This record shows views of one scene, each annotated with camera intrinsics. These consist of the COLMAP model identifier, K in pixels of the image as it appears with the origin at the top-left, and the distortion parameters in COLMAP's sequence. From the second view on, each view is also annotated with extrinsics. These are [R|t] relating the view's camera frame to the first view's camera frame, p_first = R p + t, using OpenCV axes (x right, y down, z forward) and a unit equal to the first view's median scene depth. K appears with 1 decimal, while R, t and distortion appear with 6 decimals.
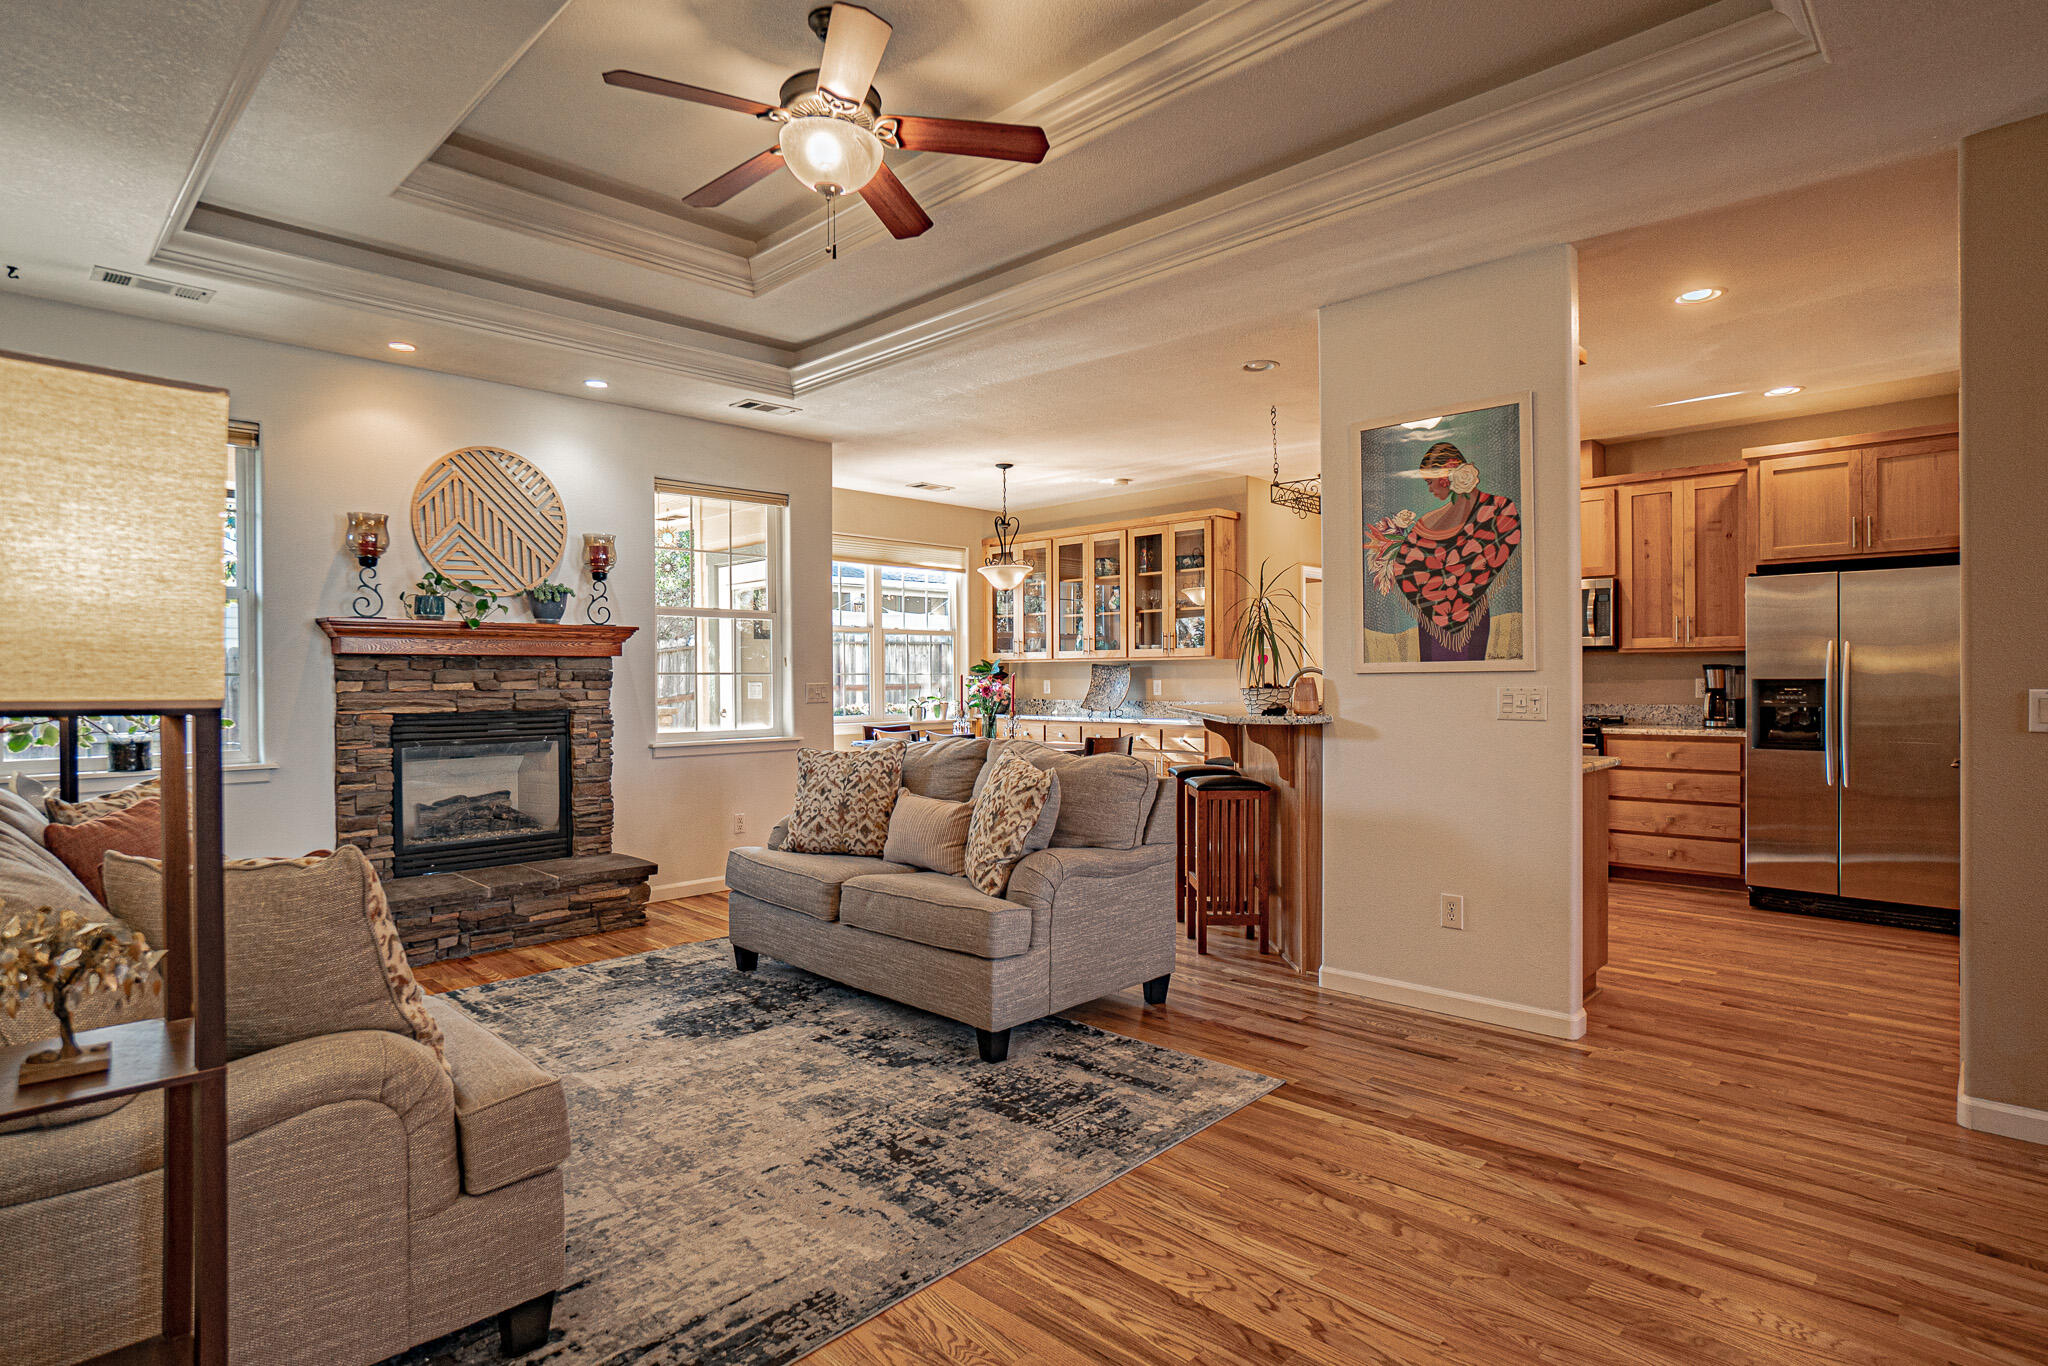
lens RADIAL K [[1076.9, 0, 1017.8], [0, 1076.9, 687.0], [0, 0, 1]] dist [-0.023402, 0.000668]
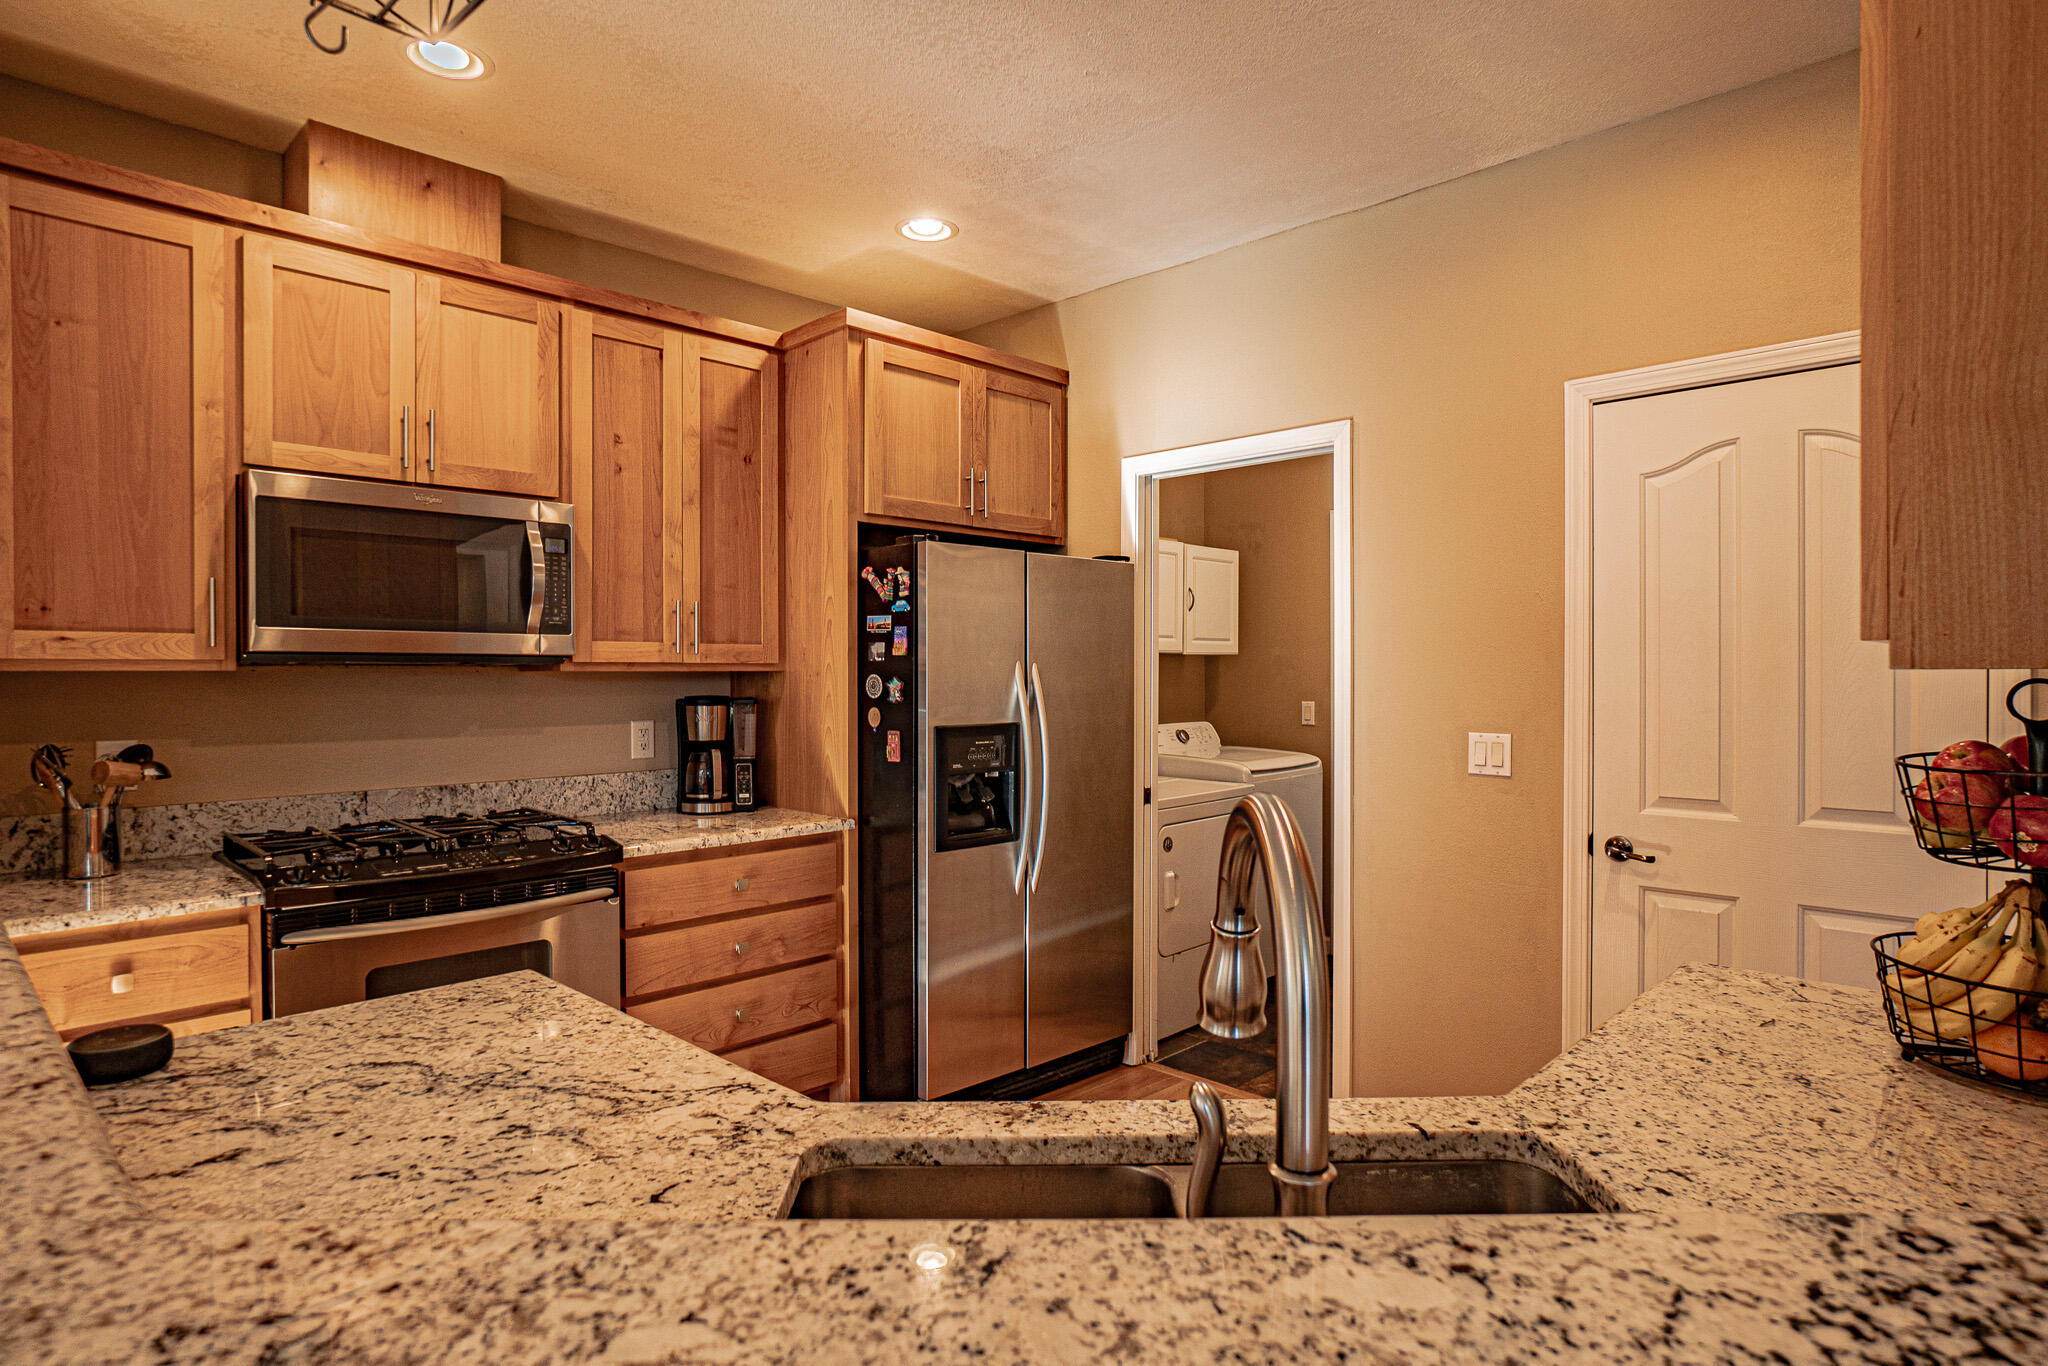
lens RADIAL K [[1076.9, 0, 1019.8], [0, 1076.9, 687.5], [0, 0, 1]] dist [-0.023402, 0.000668]
pose [[0.008338, -0.005803, 0.999948, 0.117375], [0.010854, 0.999925, 0.005712, -0.026869], [-0.999906, 0.010806, 0.008400, 0.837401]]
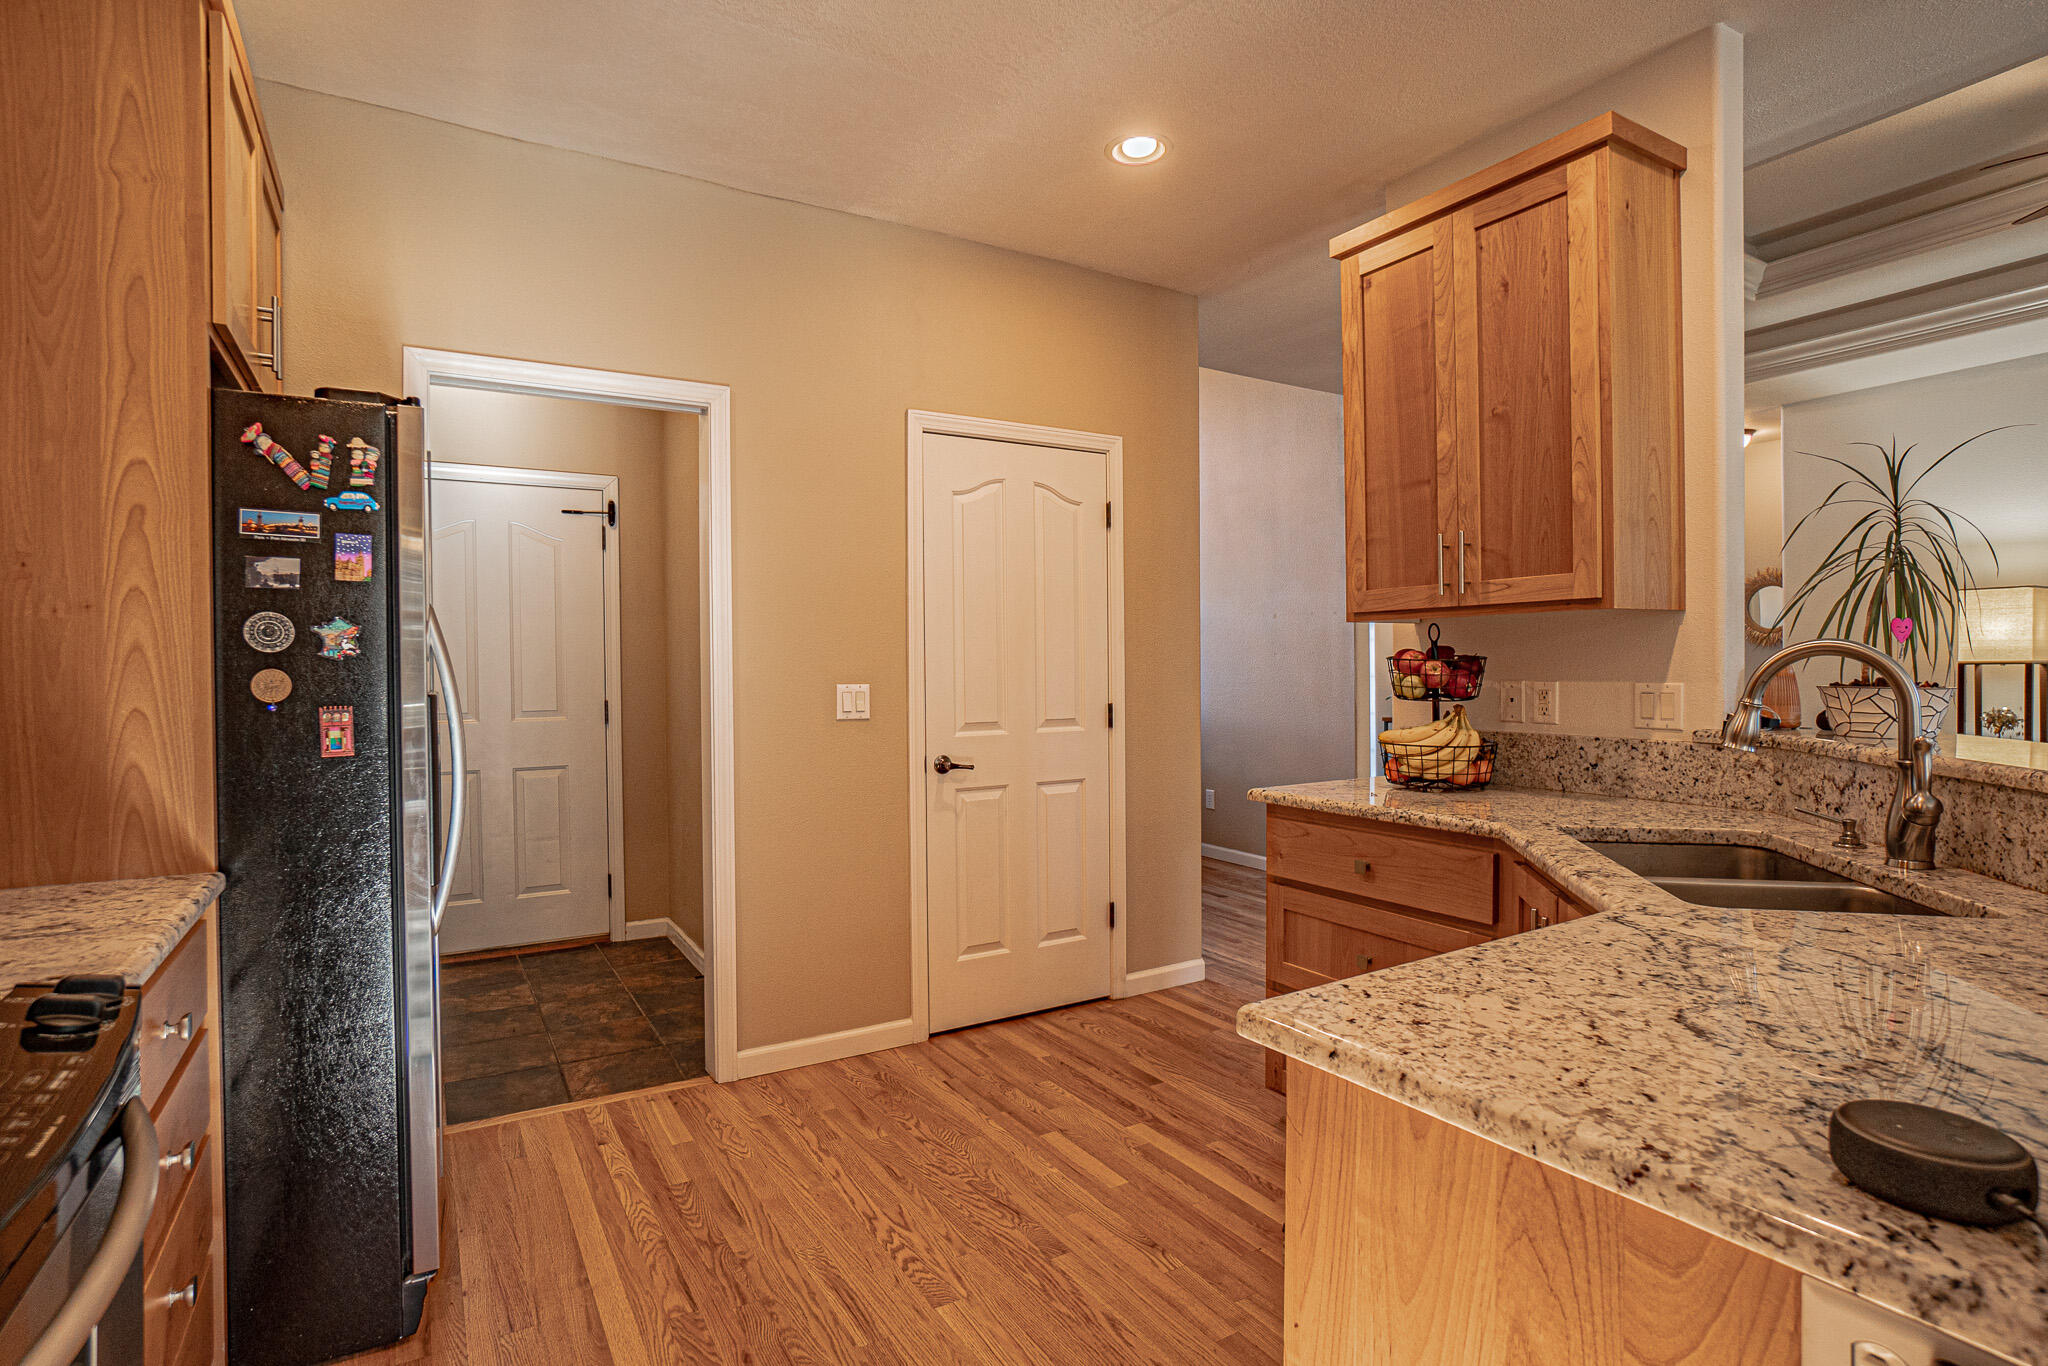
lens RADIAL K [[1004.0, 0, 1016.6], [0, 1004.0, 663.1], [0, 0, 1]] dist [-0.020605, 0.007206]
pose [[-0.962584, 0.017072, 0.270445, 0.487726], [0.019578, 0.999787, 0.006571, -0.008714], [-0.270275, 0.011620, -0.962713, 1.261212]]
